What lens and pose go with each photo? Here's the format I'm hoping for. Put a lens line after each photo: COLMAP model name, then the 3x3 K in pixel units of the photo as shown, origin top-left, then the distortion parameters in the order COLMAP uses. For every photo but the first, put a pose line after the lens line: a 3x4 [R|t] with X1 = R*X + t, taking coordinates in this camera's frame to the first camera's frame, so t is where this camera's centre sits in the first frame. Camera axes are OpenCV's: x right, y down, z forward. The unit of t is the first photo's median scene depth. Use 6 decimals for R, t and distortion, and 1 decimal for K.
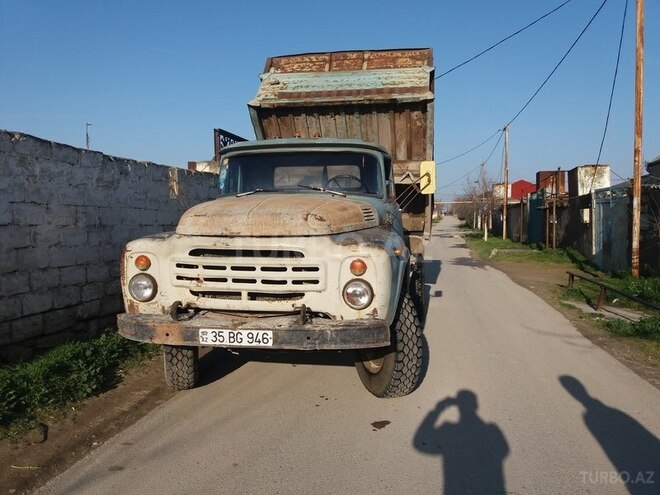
lens RADIAL K [[533.6, 0, 330.0], [0, 533.6, 247.5], [0, 0, 1]] dist [0.105026, -0.203482]
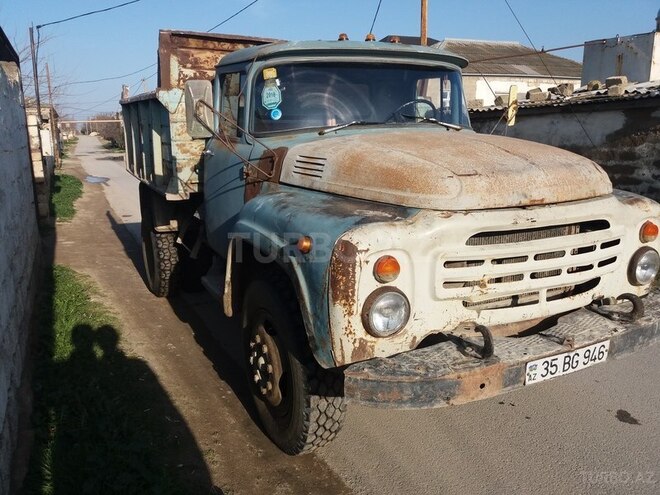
lens RADIAL K [[533.6, 0, 330.0], [0, 533.6, 247.5], [0, 0, 1]] dist [0.105026, -0.203482]
pose [[0.792647, -0.138315, 0.593784, -0.748942], [0.049122, 0.985248, 0.163929, -0.088094], [-0.607698, -0.100770, 0.787749, 0.648093]]
